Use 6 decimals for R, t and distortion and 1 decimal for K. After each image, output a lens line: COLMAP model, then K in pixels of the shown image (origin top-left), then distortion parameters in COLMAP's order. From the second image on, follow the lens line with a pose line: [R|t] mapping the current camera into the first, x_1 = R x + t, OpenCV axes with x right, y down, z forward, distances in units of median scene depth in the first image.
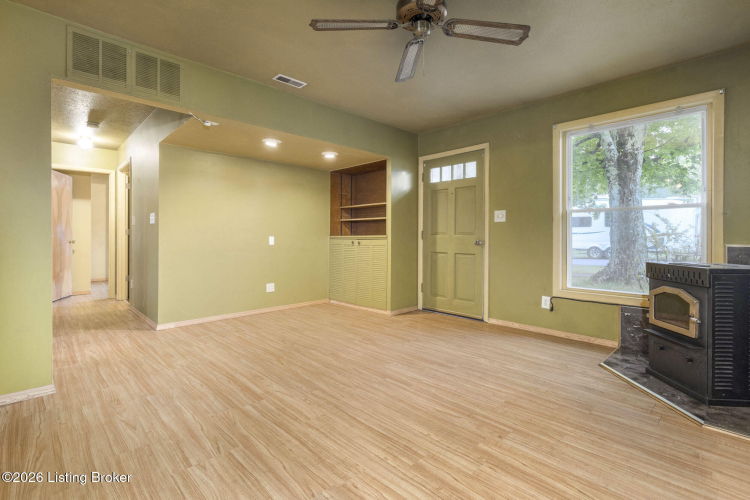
lens RADIAL K [[349.7, 0, 372.4], [0, 349.7, 242.4], [0, 0, 1]] dist [0.016177, 0.000099]
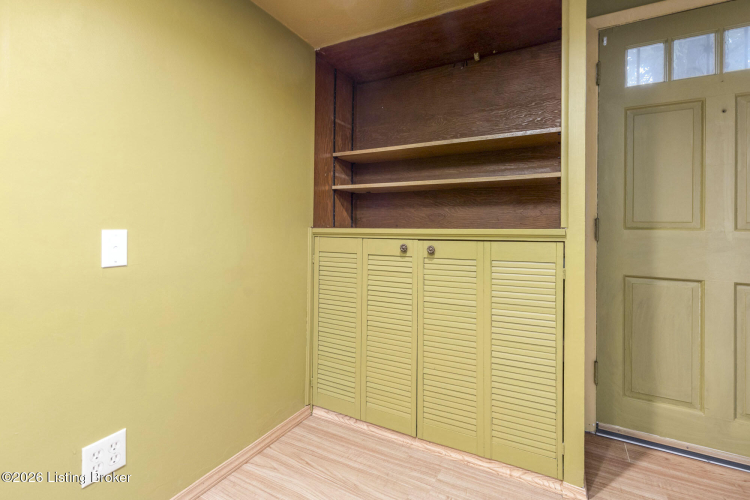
lens RADIAL K [[354.0, 0, 372.0], [0, 354.0, 225.8], [0, 0, 1]] dist [0.000503, -0.000087]
pose [[0.951881, 0.012422, 0.306217, -0.204932], [-0.004915, 0.999668, -0.025273, -0.014349], [-0.306429, 0.022552, 0.951626, 0.750692]]
